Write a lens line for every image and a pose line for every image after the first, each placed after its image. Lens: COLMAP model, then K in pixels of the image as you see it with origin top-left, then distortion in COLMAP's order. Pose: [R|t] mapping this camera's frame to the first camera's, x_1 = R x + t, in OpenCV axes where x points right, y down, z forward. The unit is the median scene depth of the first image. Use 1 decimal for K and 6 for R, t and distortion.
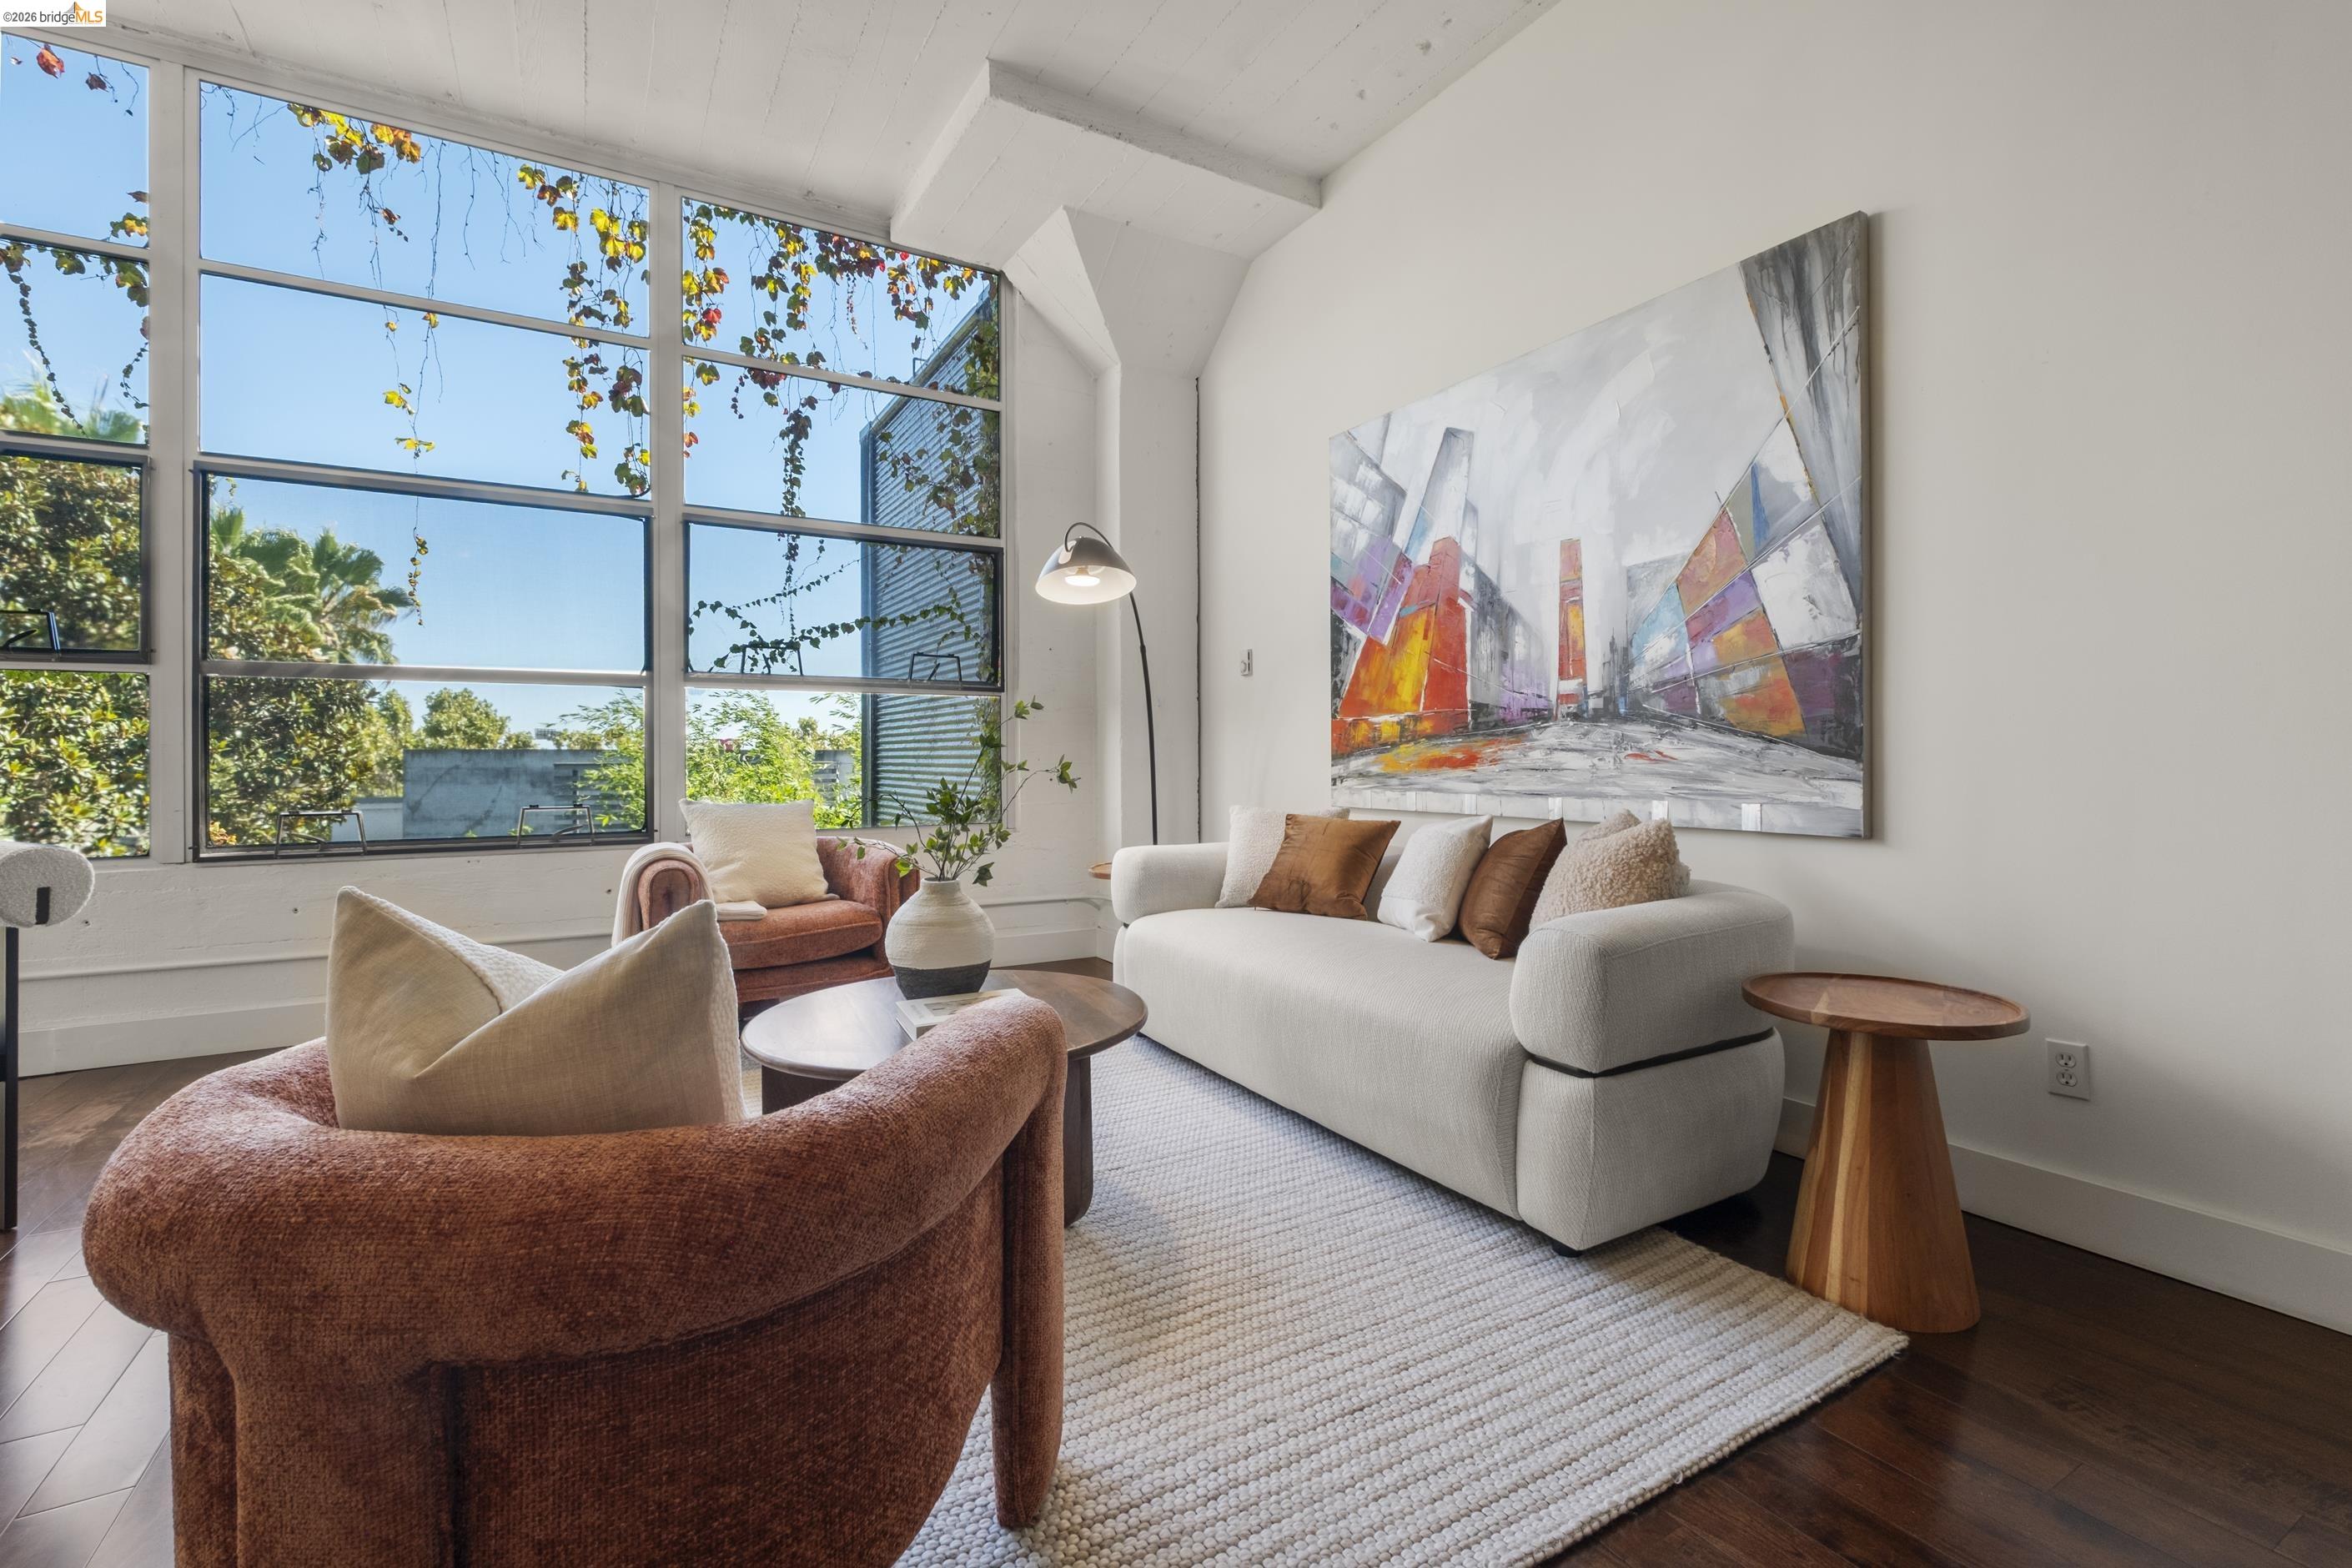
lens RADIAL K [[1030.3, 0, 1179.0], [0, 1030.3, 757.0], [0, 0, 1]] dist [0.002745, -0.004728]
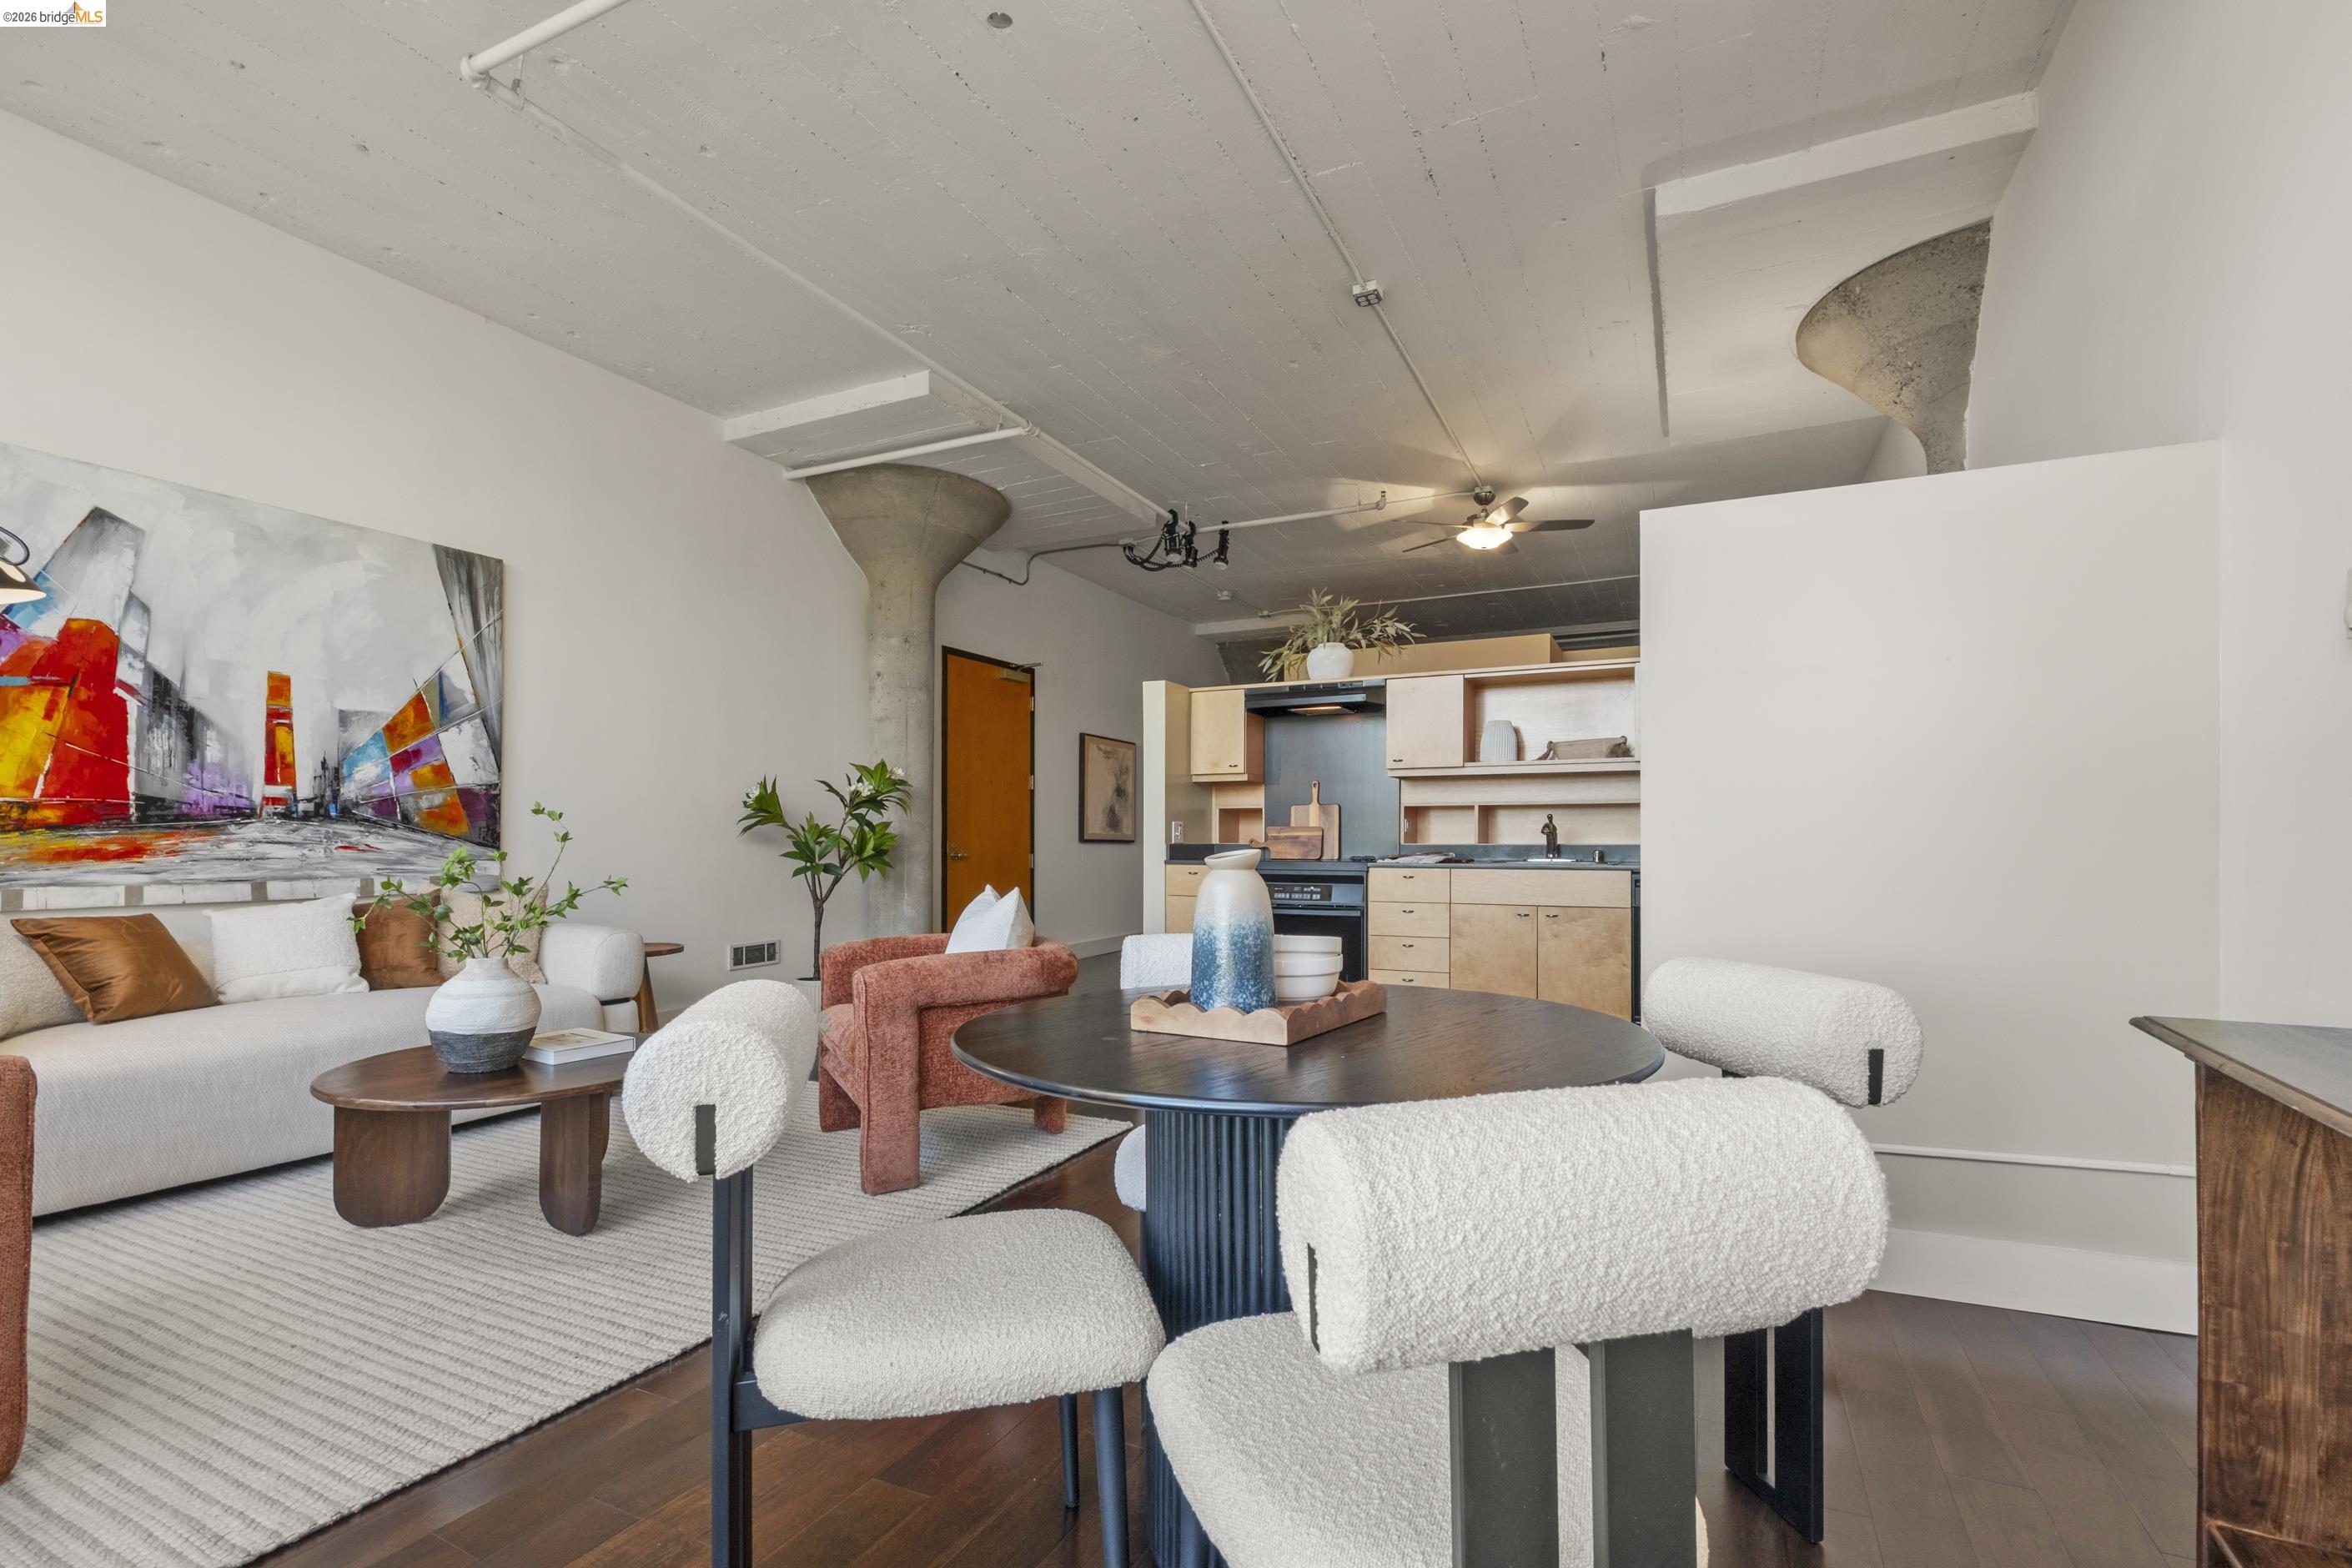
lens RADIAL K [[1030.3, 0, 1181.1], [0, 1030.3, 832.4], [0, 0, 1]] dist [0.002745, -0.004728]
pose [[-0.554188, 0.010217, 0.832329, -1.128662], [0.001838, 0.999937, -0.011050, -0.002769], [-0.832389, -0.004594, -0.554172, 0.703436]]
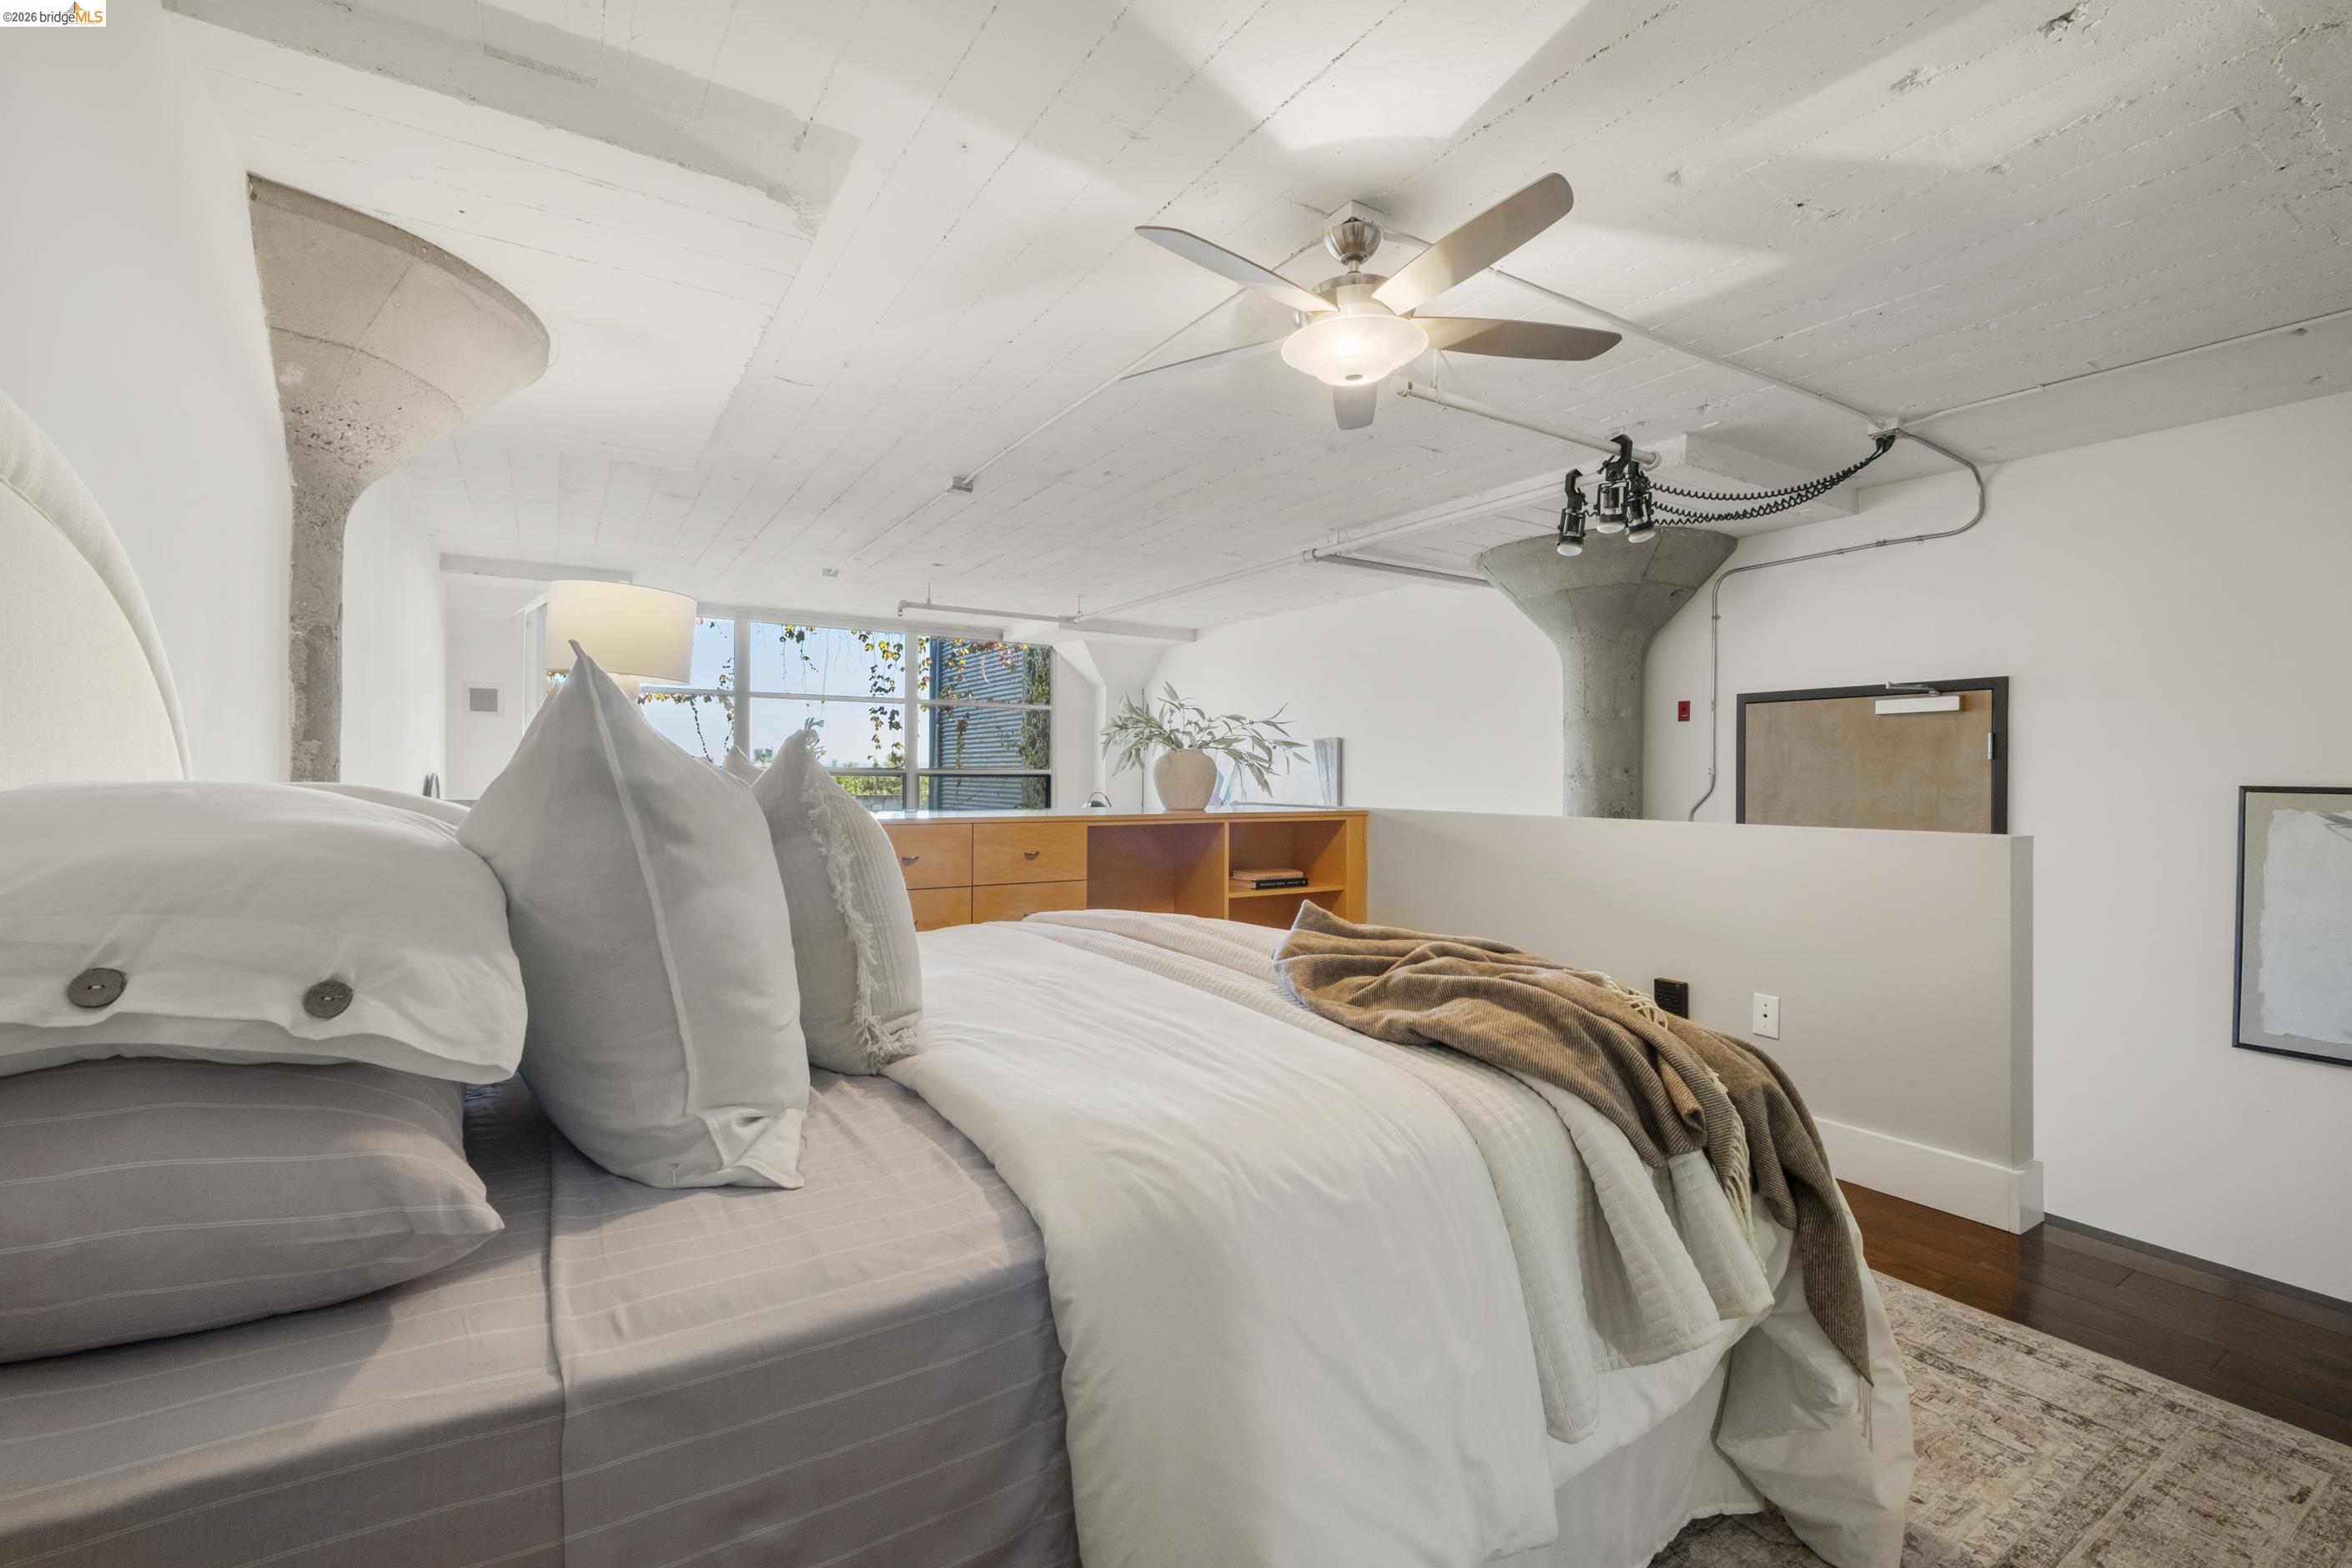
lens RADIAL K [[1030.3, 0, 1168.6], [0, 1030.3, 775.9], [0, 0, 1]] dist [0.002745, -0.004728]
pose [[0.999750, 0.009681, 0.020135, 0.041639], [-0.009695, 0.999953, 0.000601, -0.282302], [-0.020128, -0.000796, 0.999797, -1.576077]]
